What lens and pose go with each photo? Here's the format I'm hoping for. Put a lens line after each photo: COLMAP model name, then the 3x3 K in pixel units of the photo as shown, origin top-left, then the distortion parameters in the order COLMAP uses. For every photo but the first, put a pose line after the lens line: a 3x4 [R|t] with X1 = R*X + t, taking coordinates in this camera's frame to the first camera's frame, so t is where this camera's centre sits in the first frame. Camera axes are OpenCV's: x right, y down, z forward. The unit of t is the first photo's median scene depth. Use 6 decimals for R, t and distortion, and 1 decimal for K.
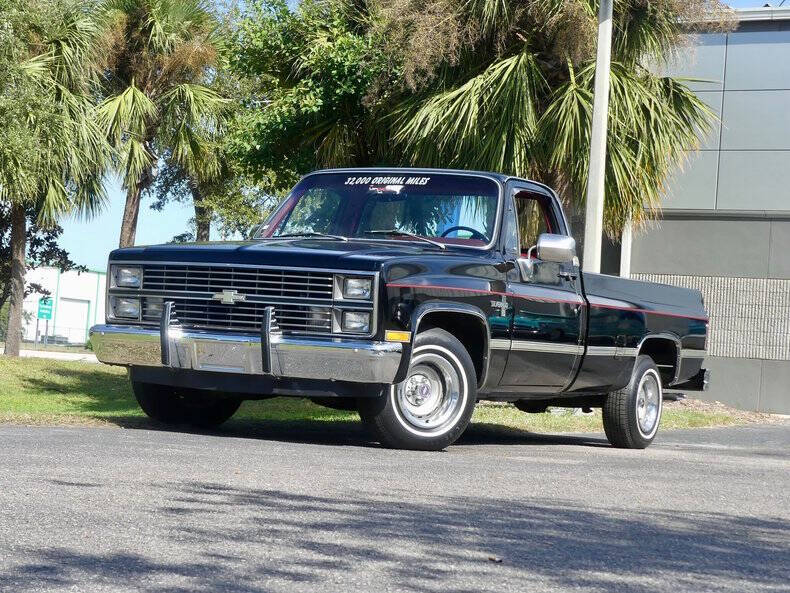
lens RADIAL K [[1639.9, 0, 374.5], [0, 1639.9, 296.8], [0, 0, 1]] dist [0.050236, -0.243052]
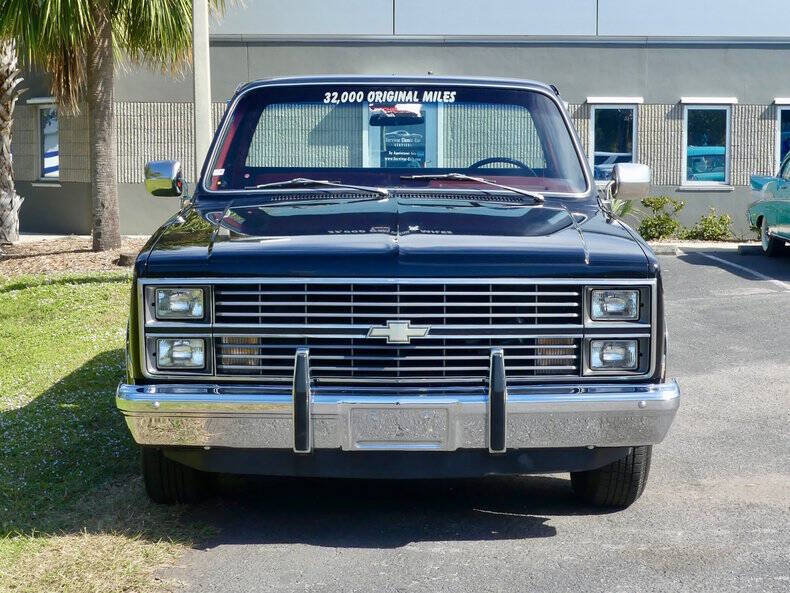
lens RADIAL K [[1439.0, 0, 395.0], [0, 1439.0, 296.5], [0, 0, 1]] dist [-0.040045, -0.131216]
pose [[0.873736, -0.116182, 0.472321, -0.300151], [0.043032, 0.985710, 0.162861, -0.088614], [-0.484493, -0.121973, 0.866250, 0.459695]]
